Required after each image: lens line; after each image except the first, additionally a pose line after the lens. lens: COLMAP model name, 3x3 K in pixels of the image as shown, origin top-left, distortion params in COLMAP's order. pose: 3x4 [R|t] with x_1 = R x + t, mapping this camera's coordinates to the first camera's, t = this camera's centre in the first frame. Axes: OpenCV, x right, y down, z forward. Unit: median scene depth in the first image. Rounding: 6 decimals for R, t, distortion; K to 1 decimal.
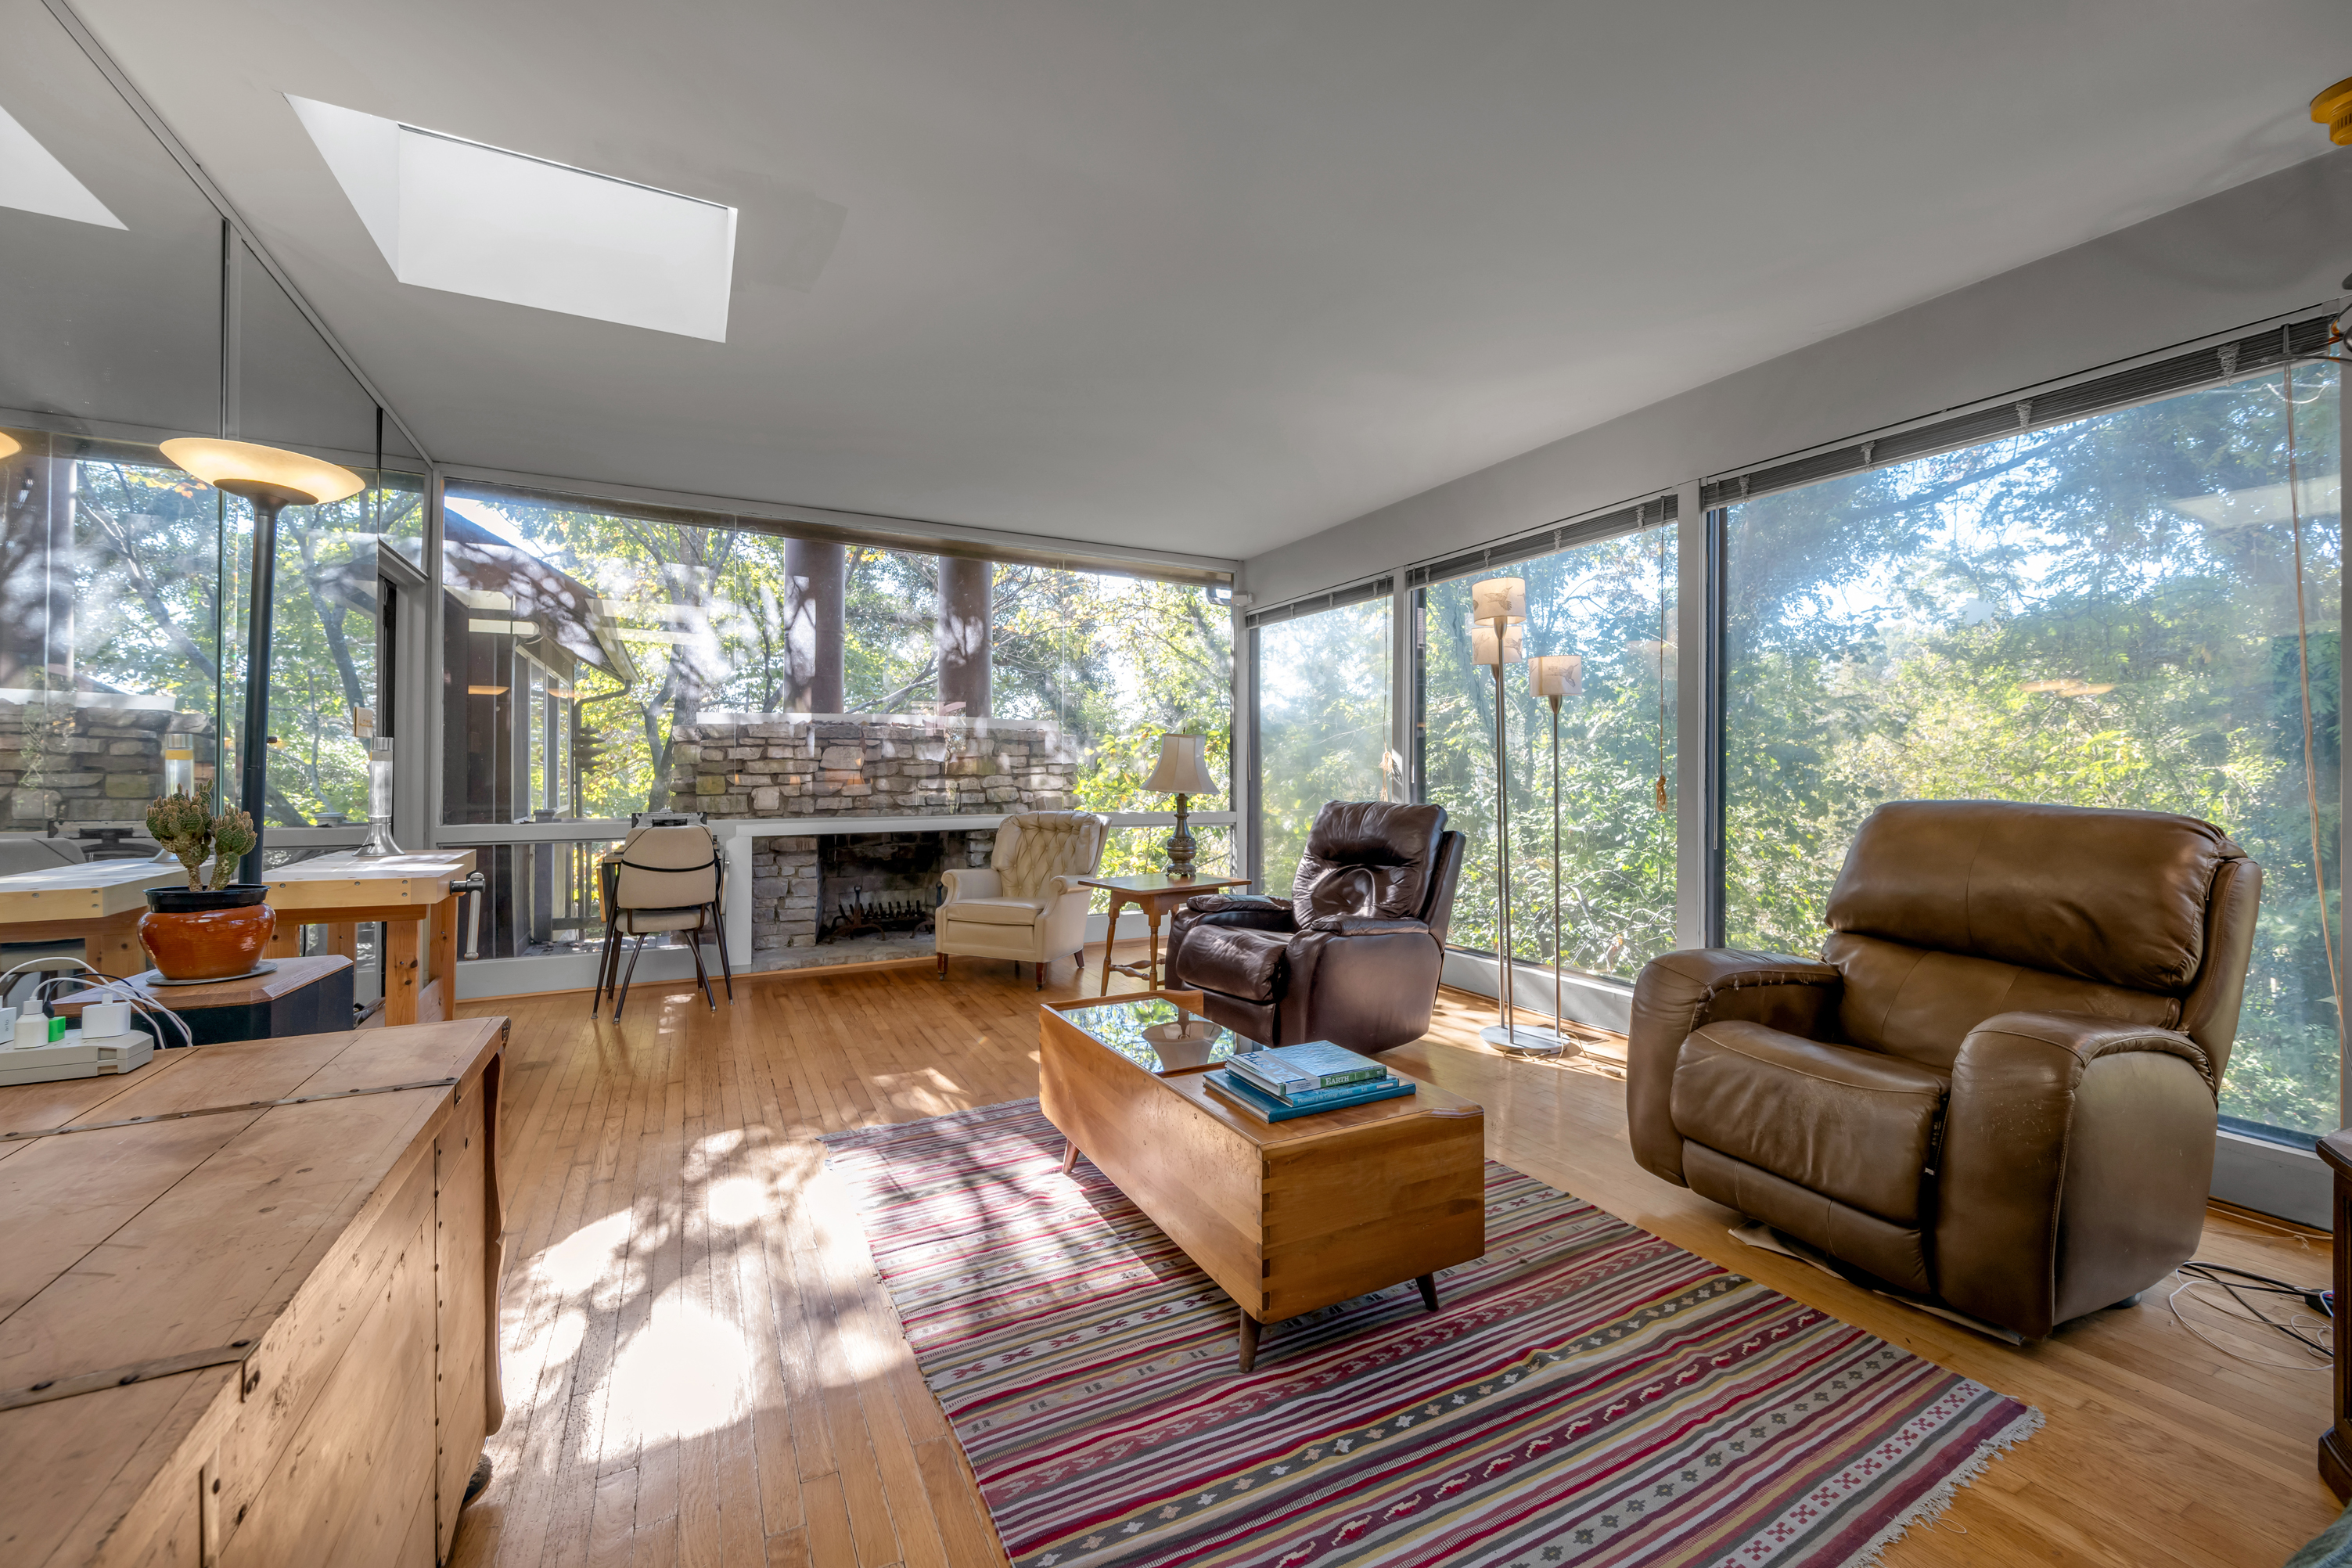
lens RADIAL K [[938.5, 0, 1176.0], [0, 938.5, 784.0], [0, 0, 1]] dist [-0.000404, 0.000115]
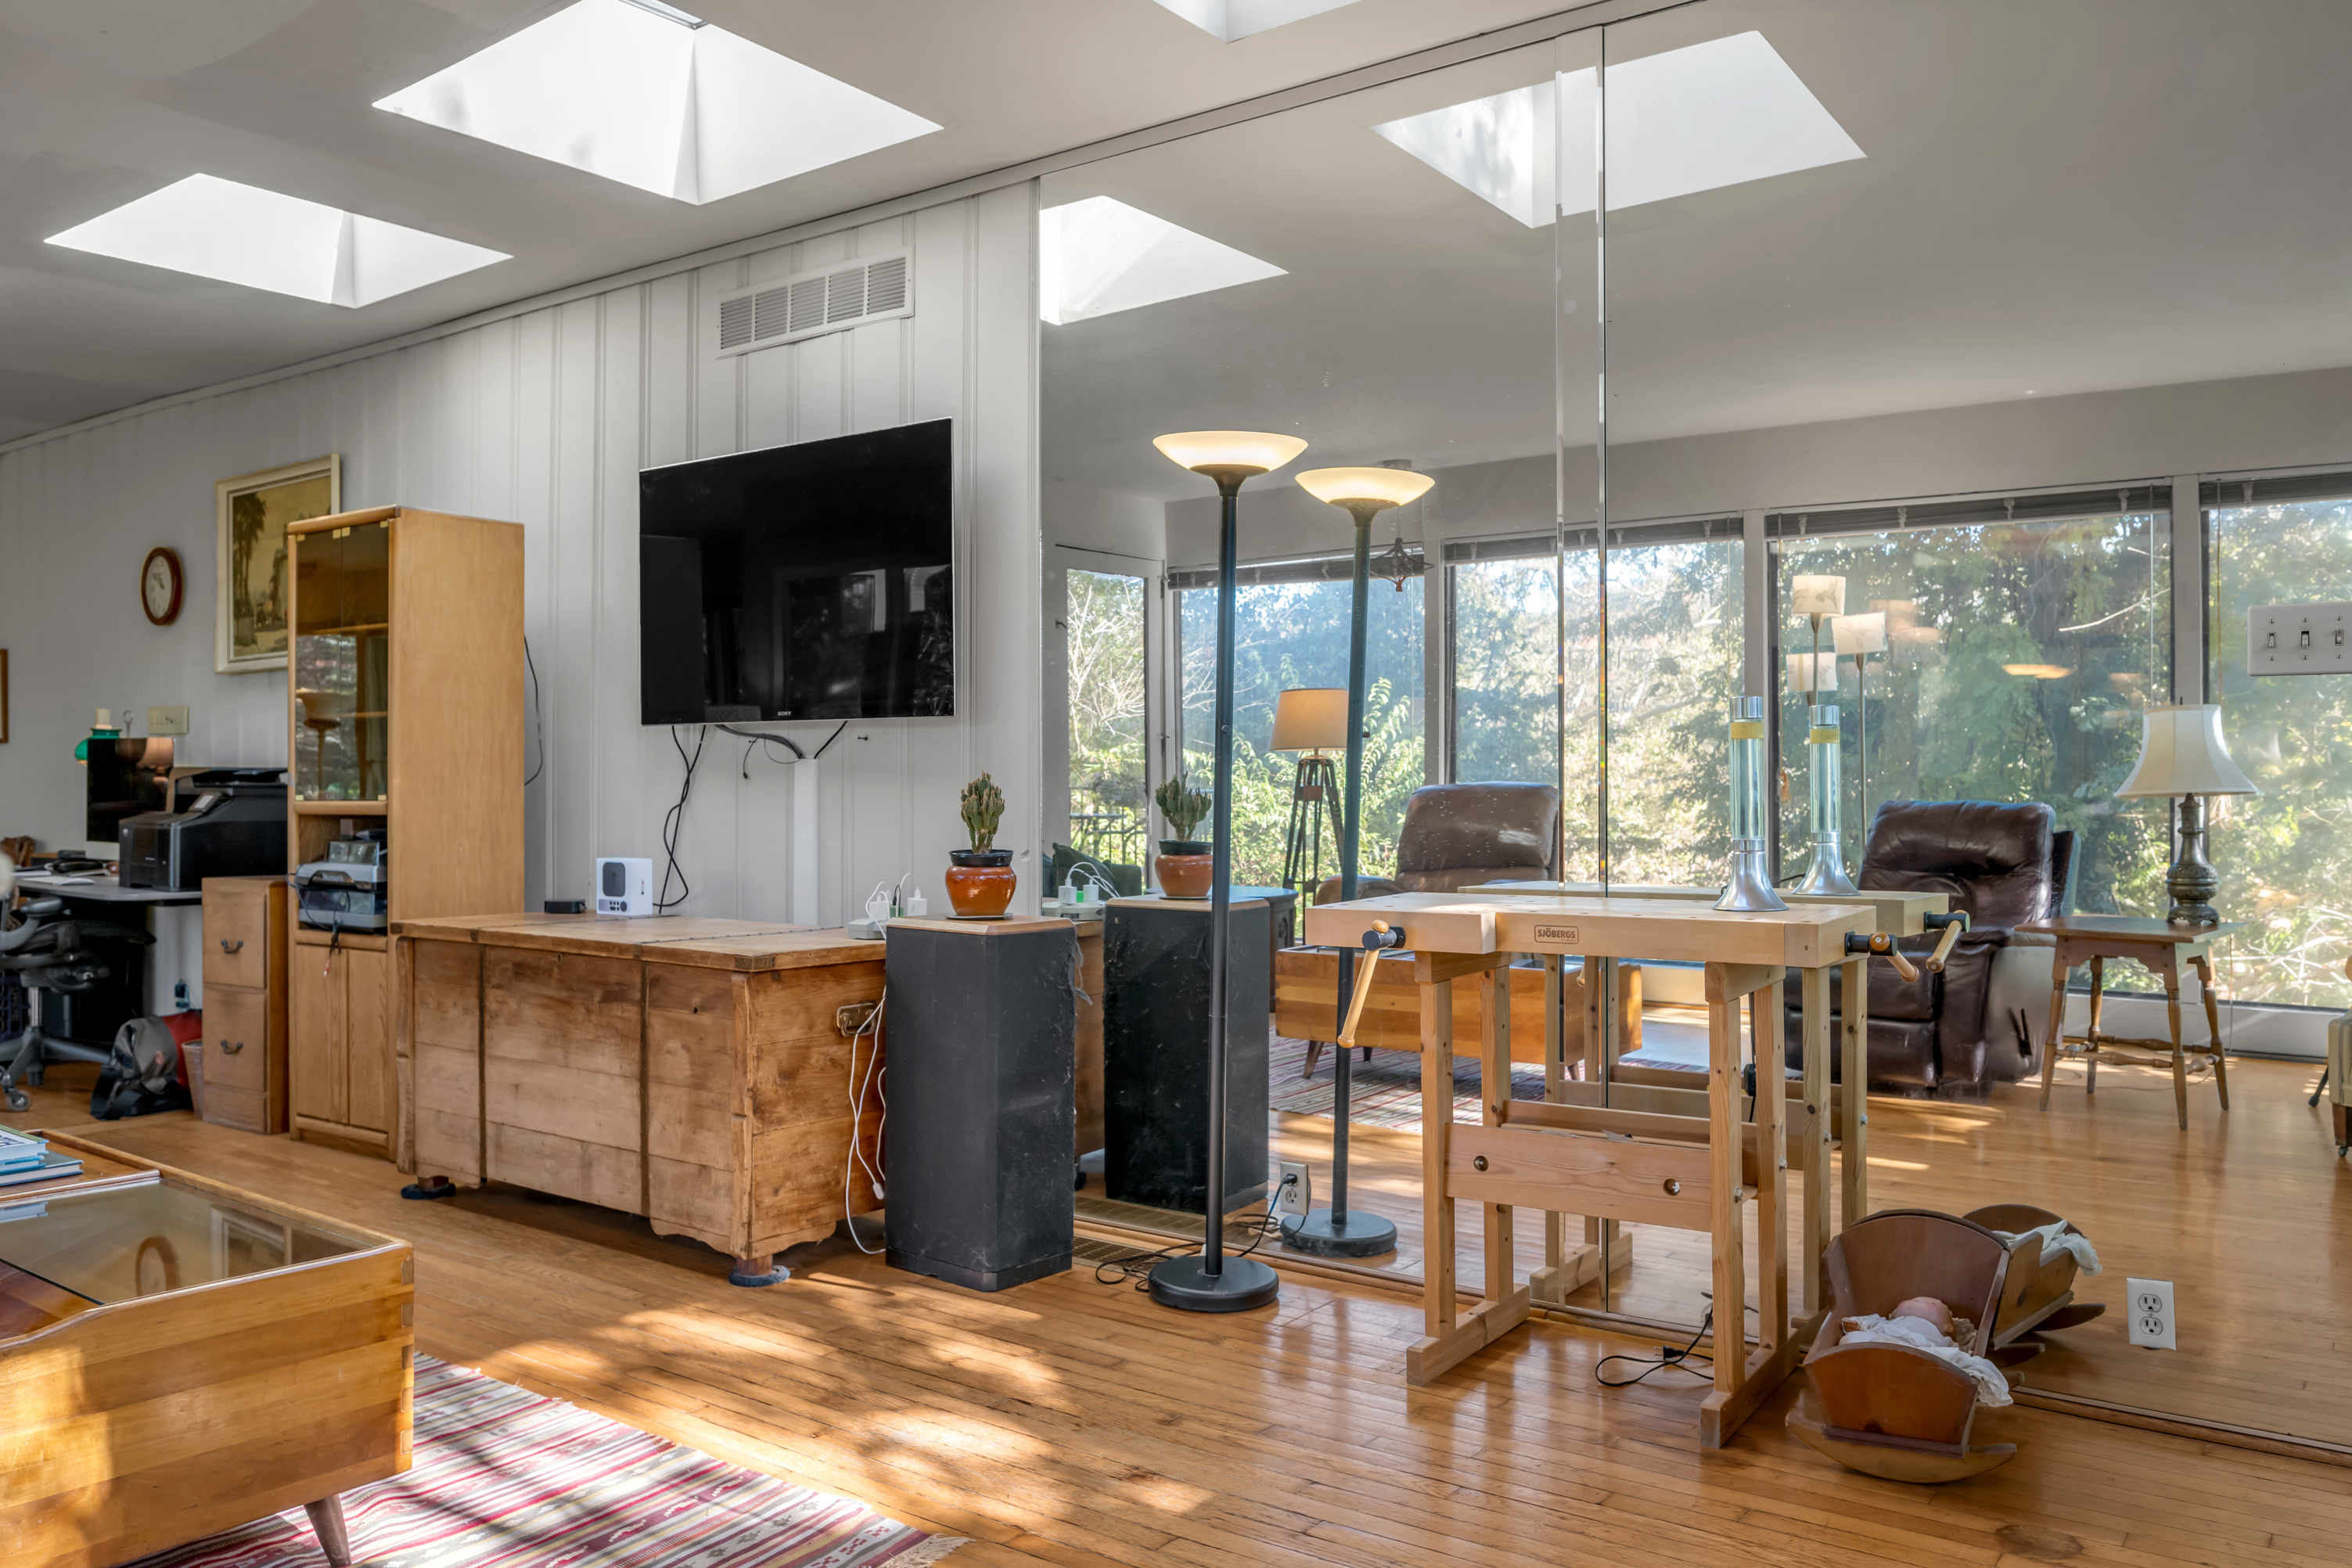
lens RADIAL K [[1775.1, 0, 1175.5], [0, 1775.1, 748.3], [0, 0, 1]] dist [0.001680, 0.000235]
pose [[-0.904007, -0.003185, -0.427506, -0.051245], [-0.001352, 0.999989, -0.004591, -0.007297], [0.427516, -0.003572, -0.904001, 1.040162]]
